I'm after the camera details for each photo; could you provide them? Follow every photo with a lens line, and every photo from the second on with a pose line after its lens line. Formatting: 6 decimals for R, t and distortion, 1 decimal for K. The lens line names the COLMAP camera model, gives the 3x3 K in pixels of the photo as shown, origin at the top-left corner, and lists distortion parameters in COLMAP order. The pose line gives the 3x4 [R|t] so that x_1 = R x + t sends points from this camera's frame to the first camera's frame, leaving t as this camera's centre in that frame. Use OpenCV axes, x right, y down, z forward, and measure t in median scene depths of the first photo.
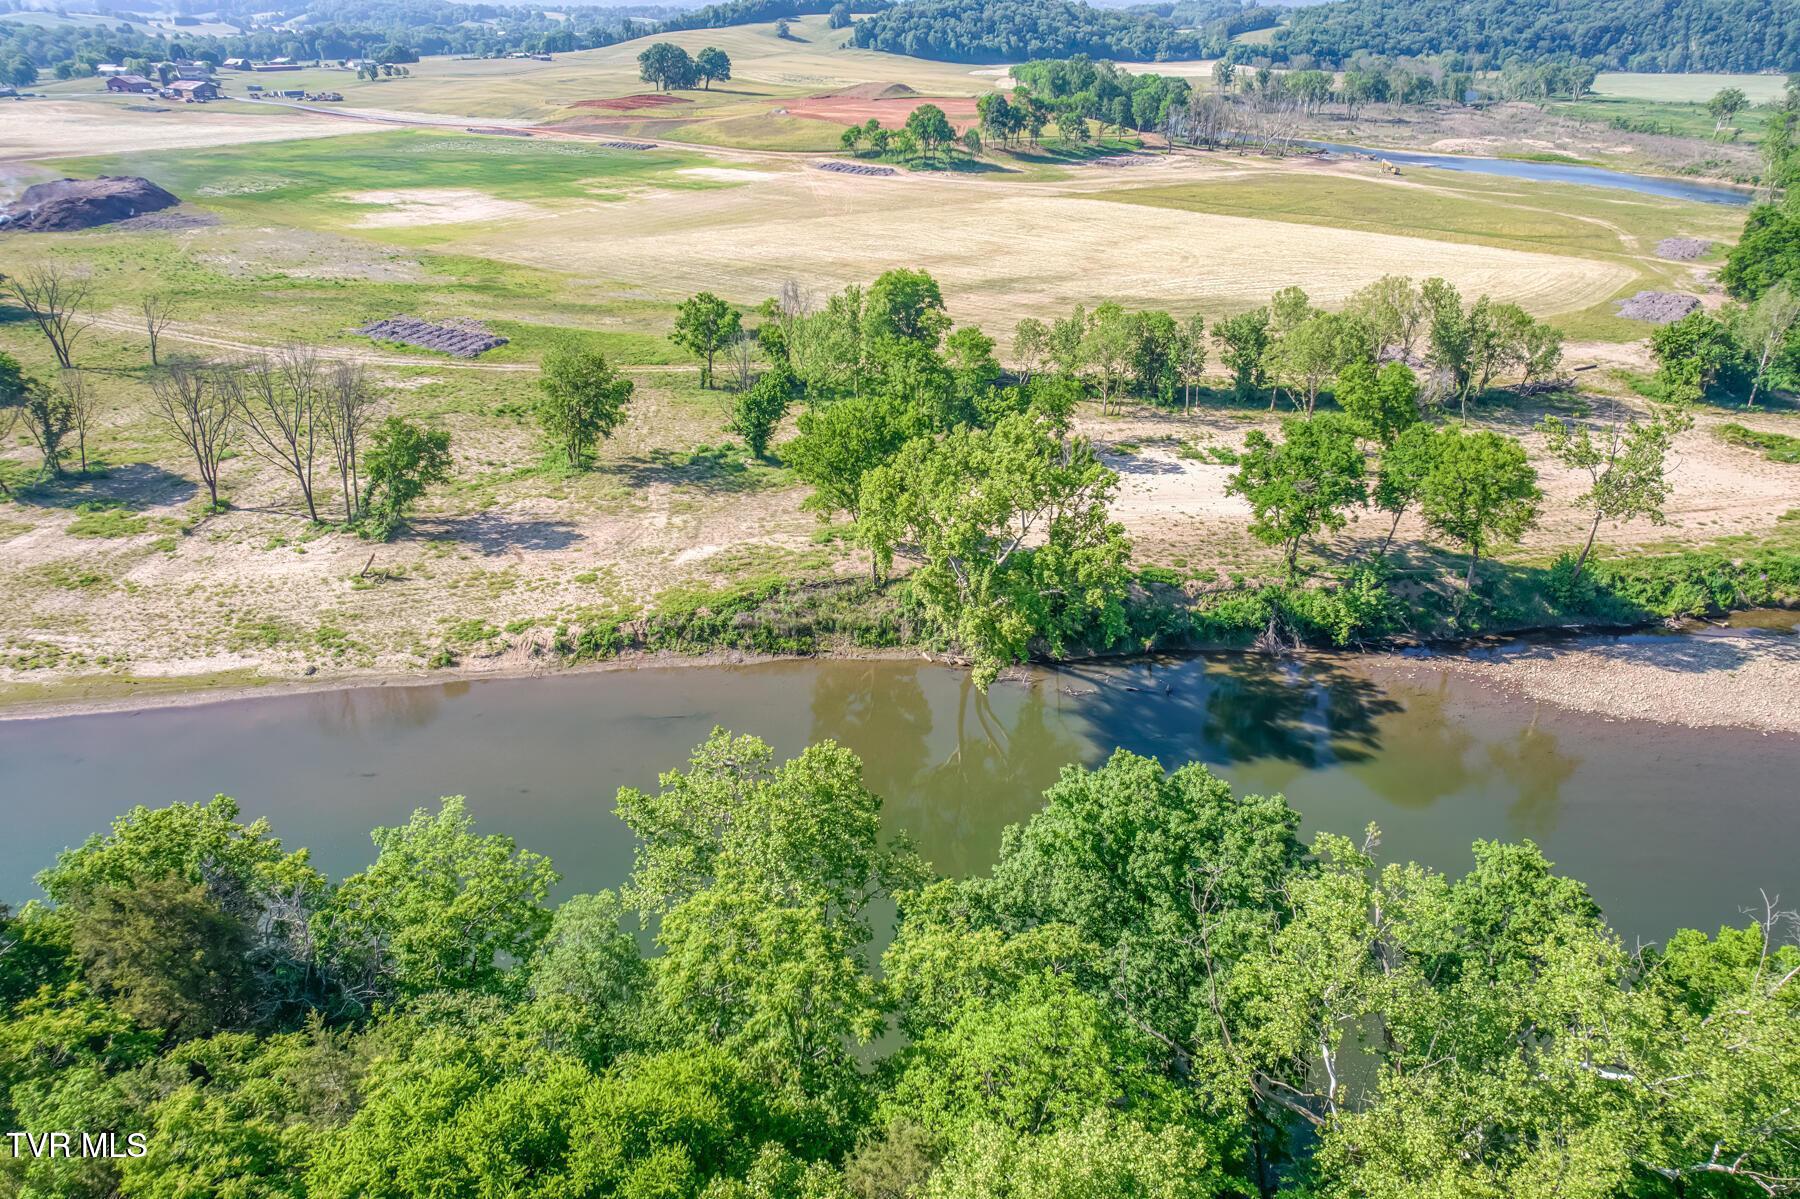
lens RADIAL K [[1149.9, 0, 905.0], [0, 1149.9, 595.2], [0, 0, 1]] dist [-0.076134, 0.068437]
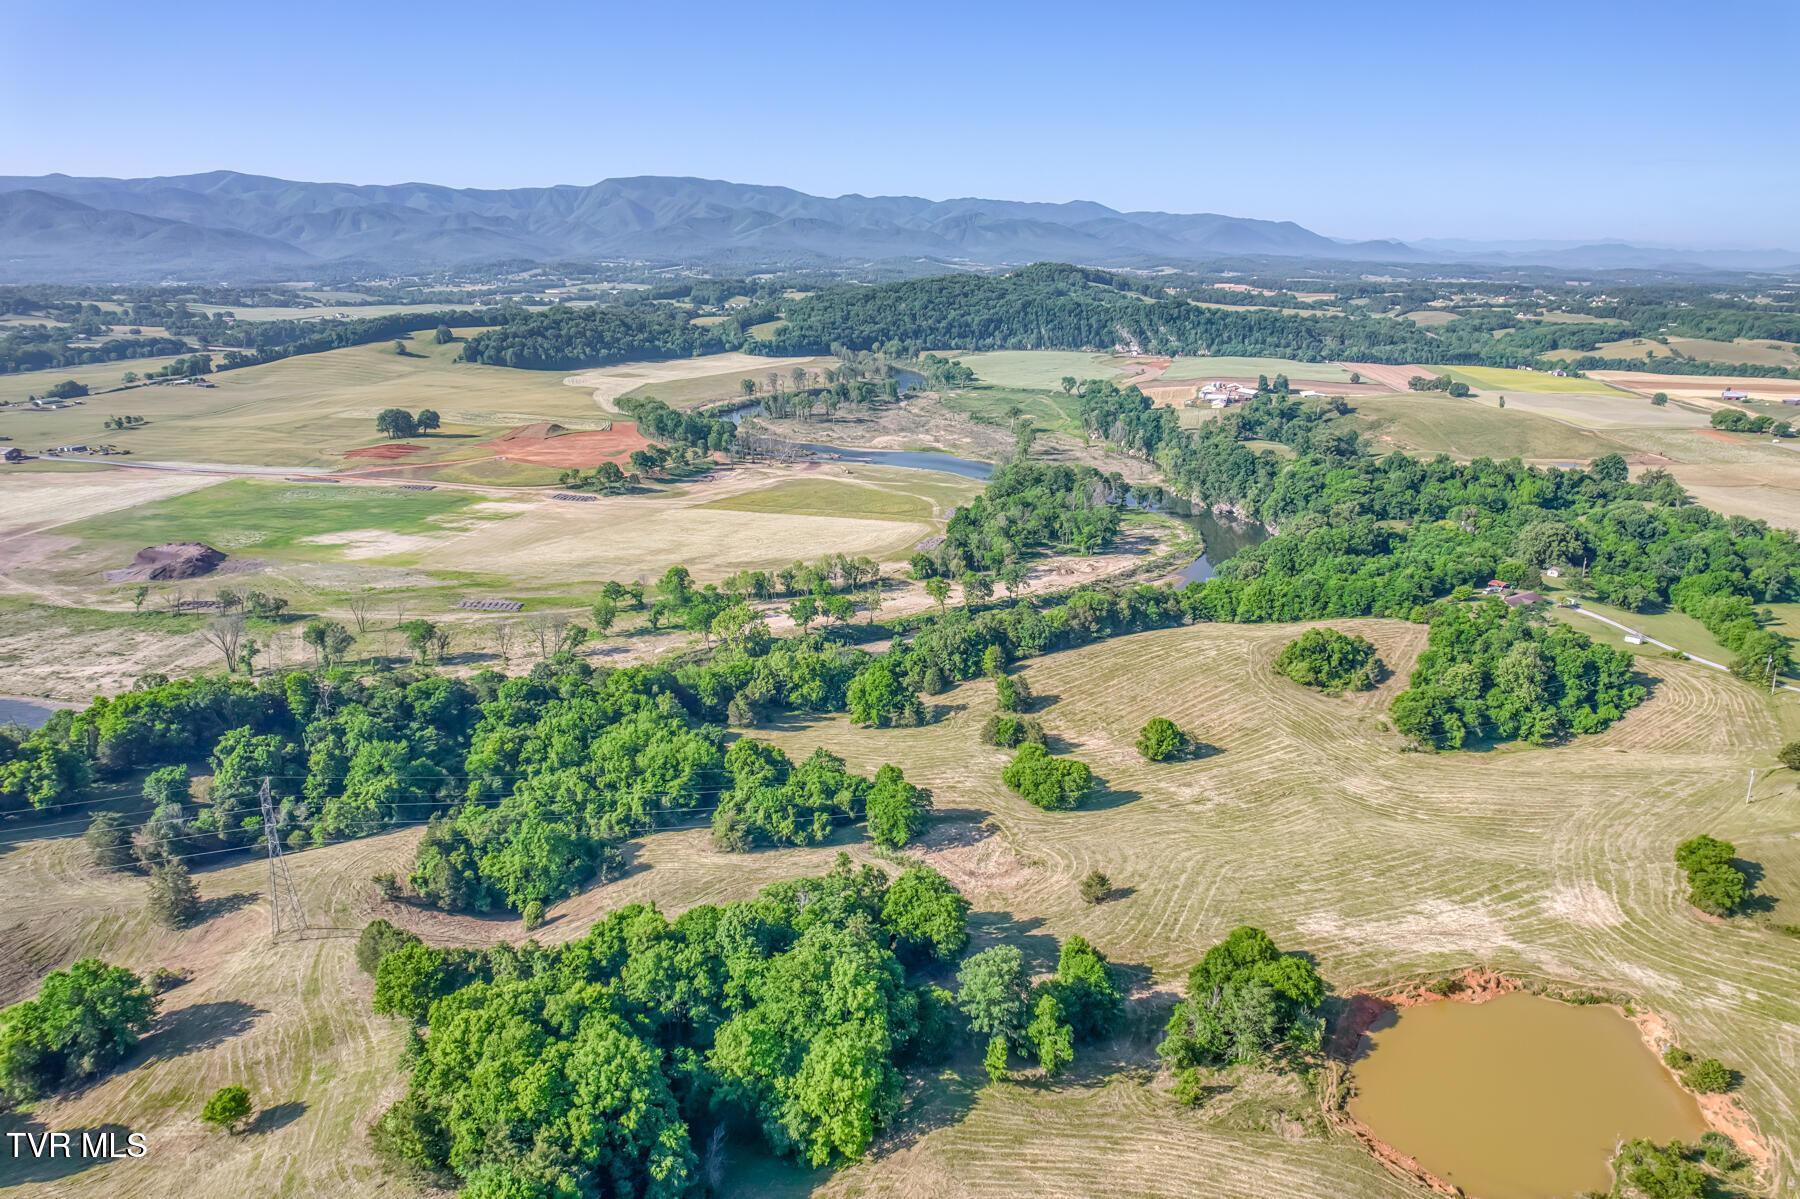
lens RADIAL K [[1151.0, 0, 914.5], [0, 1151.0, 593.9], [0, 0, 1]] dist [-0.052315, 0.034304]
pose [[0.919696, -0.112850, 0.376065, -0.850408], [0.178080, 0.973515, -0.143376, 0.503124], [-0.349924, 0.198832, 0.915434, -2.976175]]
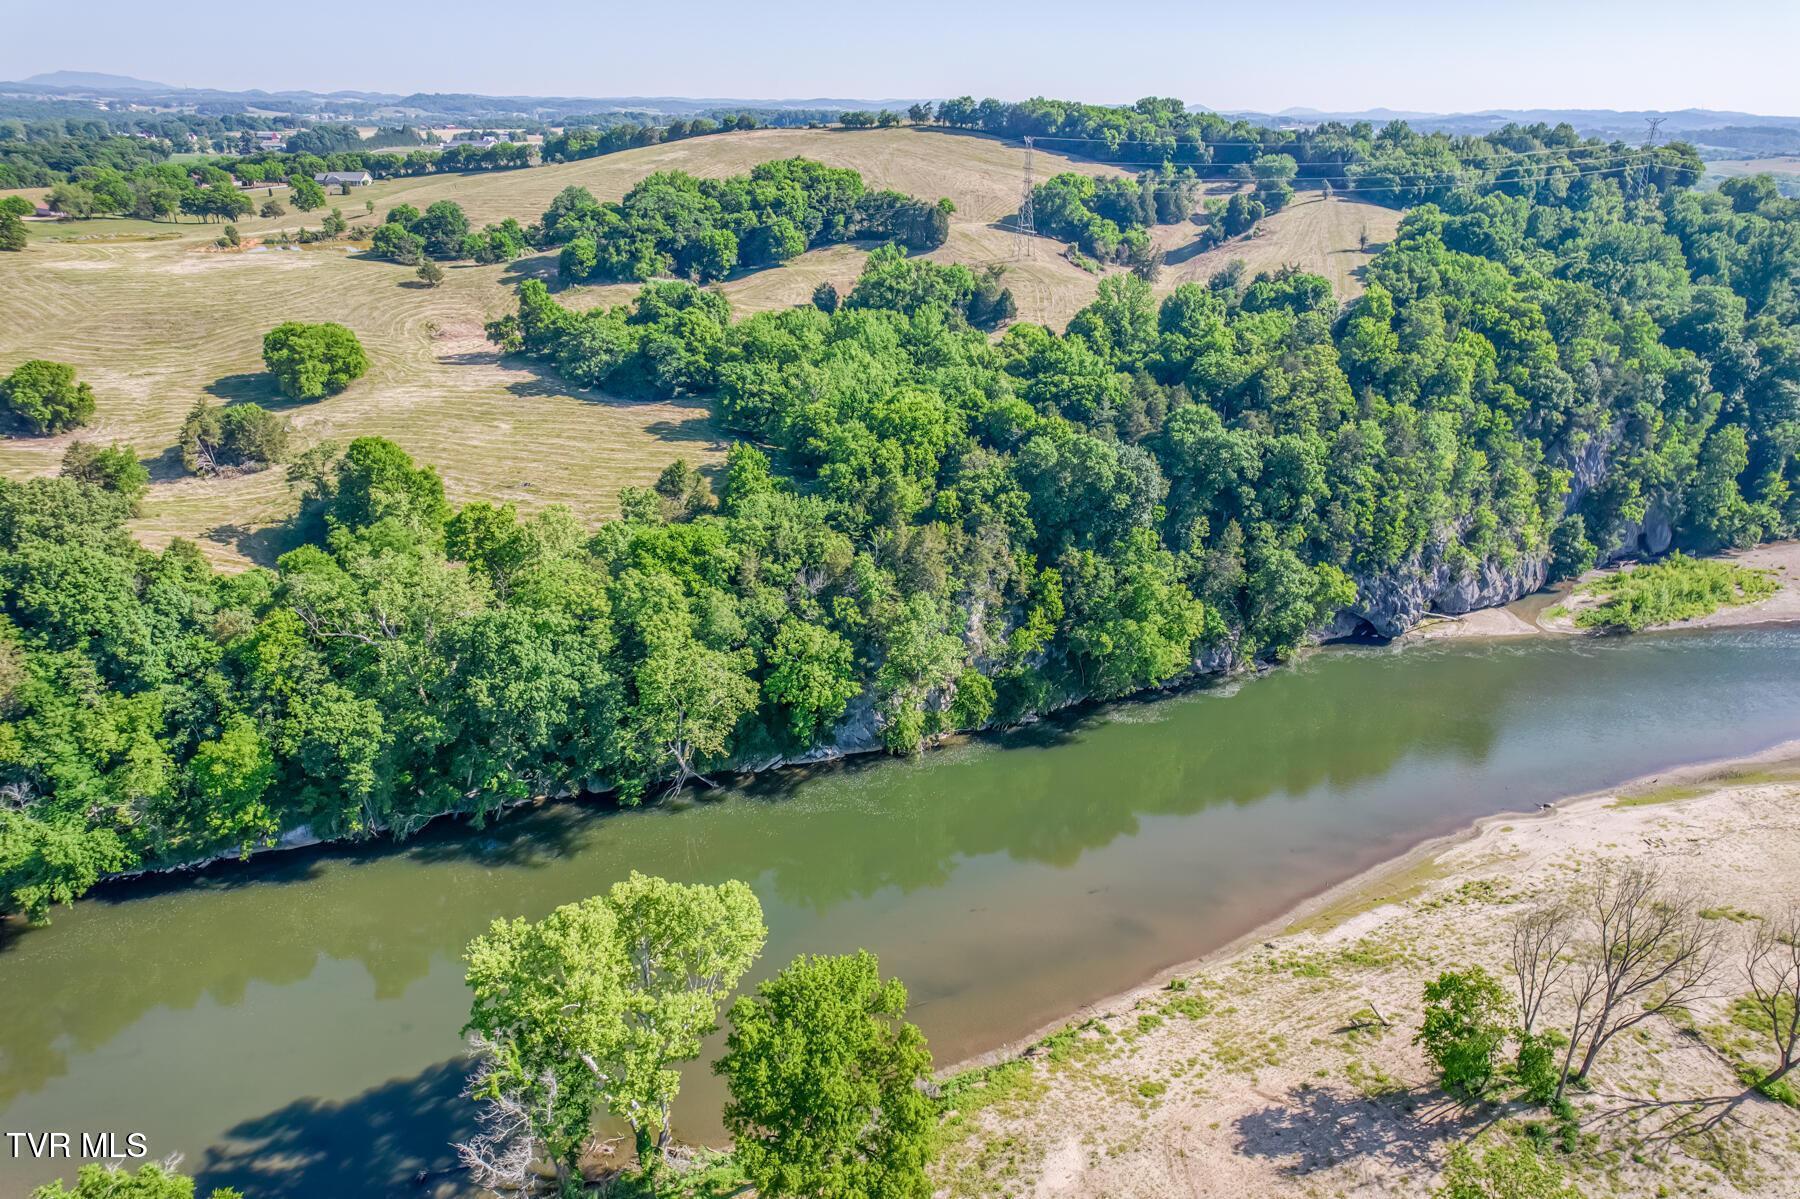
lens RADIAL K [[1149.9, 0, 905.0], [0, 1149.9, 595.2], [0, 0, 1]] dist [-0.076134, 0.068437]
pose [[-0.930845, 0.128604, -0.342035, 0.112408], [-0.181811, 0.648941, 0.738797, -0.795312], [0.316973, 0.749891, -0.580682, 1.138309]]
